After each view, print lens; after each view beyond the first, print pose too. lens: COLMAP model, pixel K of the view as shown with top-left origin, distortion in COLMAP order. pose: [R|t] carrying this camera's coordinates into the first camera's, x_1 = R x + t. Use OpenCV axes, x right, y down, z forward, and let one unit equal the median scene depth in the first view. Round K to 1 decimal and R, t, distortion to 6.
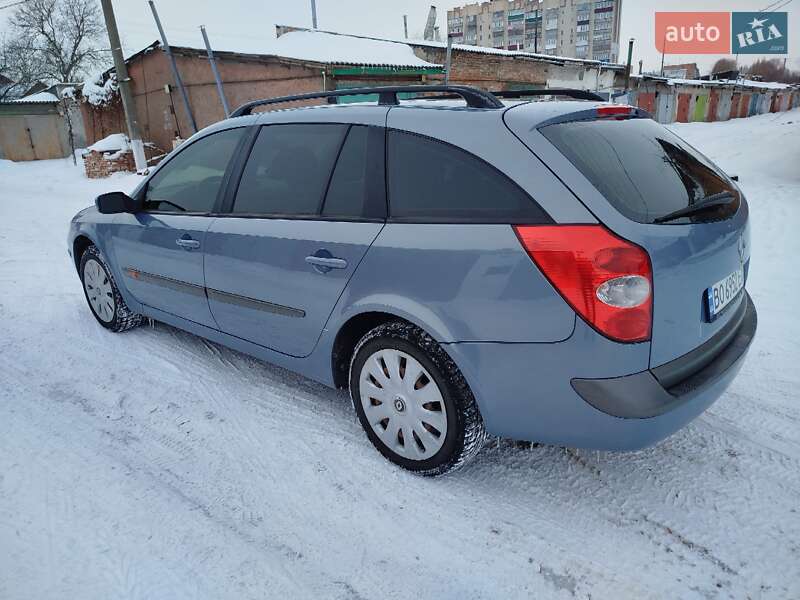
lens RADIAL K [[557.7, 0, 398.1], [0, 557.7, 299.0], [0, 0, 1]] dist [0.010936, 0.003208]
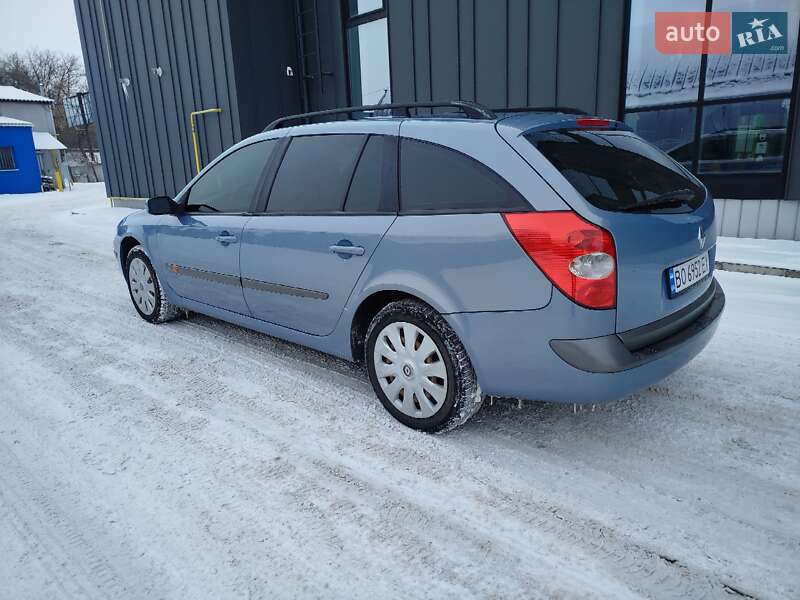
lens RADIAL K [[557.7, 0, 398.1], [0, 557.7, 299.0], [0, 0, 1]] dist [0.010936, 0.003208]
pose [[0.999452, 0.010522, -0.031386, 0.015640], [-0.011696, 0.999230, -0.037450, 0.076881], [0.030968, 0.037797, 0.998805, -0.160157]]
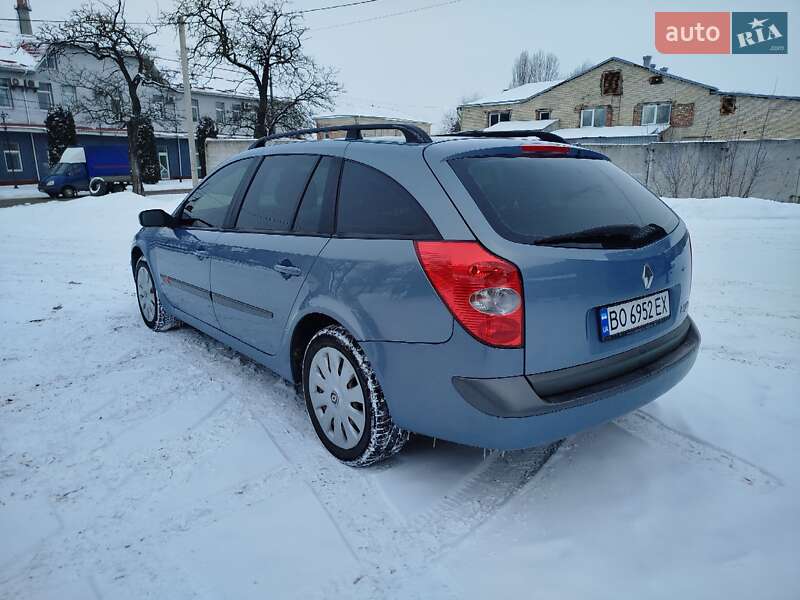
lens RADIAL K [[557.7, 0, 398.1], [0, 557.7, 299.0], [0, 0, 1]] dist [0.010936, 0.003208]
pose [[0.985466, 0.066036, -0.156511, 0.275049], [-0.077286, 0.994761, -0.066912, 0.051940], [0.151272, 0.078036, 0.985407, -0.103653]]
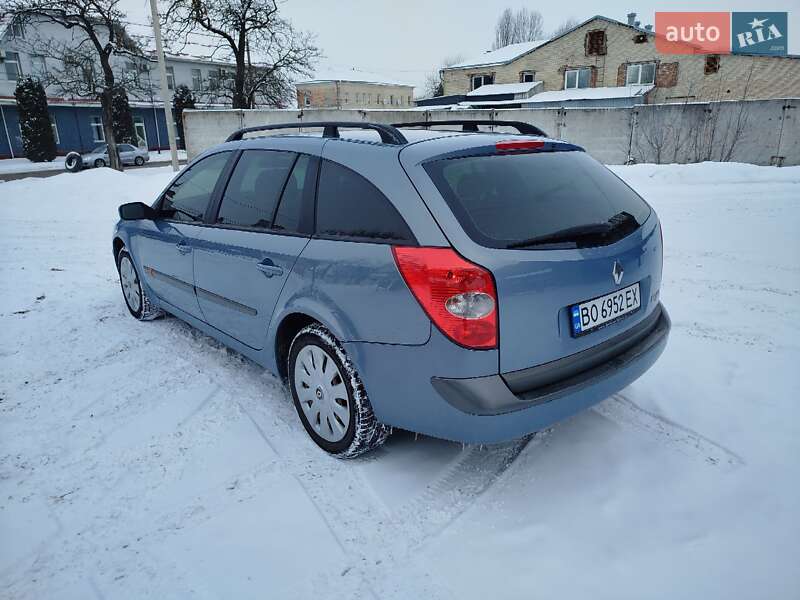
lens RADIAL K [[557.7, 0, 398.1], [0, 557.7, 299.0], [0, 0, 1]] dist [0.010936, 0.003208]
pose [[0.990176, 0.049434, -0.130797, 0.288980], [-0.051098, 0.998649, -0.009393, -0.005797], [0.130156, 0.015984, 0.991365, -0.132366]]
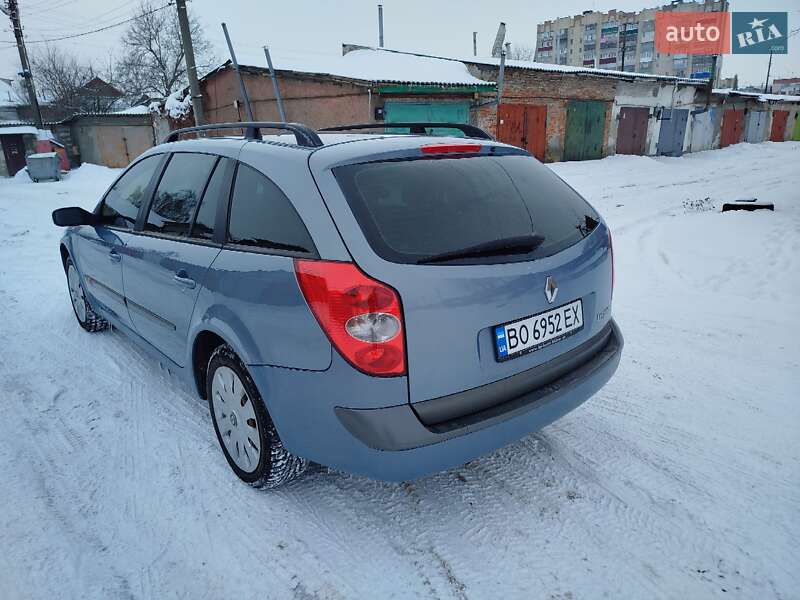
lens RADIAL K [[557.7, 0, 398.1], [0, 557.7, 299.0], [0, 0, 1]] dist [0.010936, 0.003208]
pose [[0.989329, 0.053969, -0.135335, 0.419121], [-0.056787, 0.998241, -0.017046, -0.036848], [0.134177, 0.024550, 0.990653, -0.022391]]
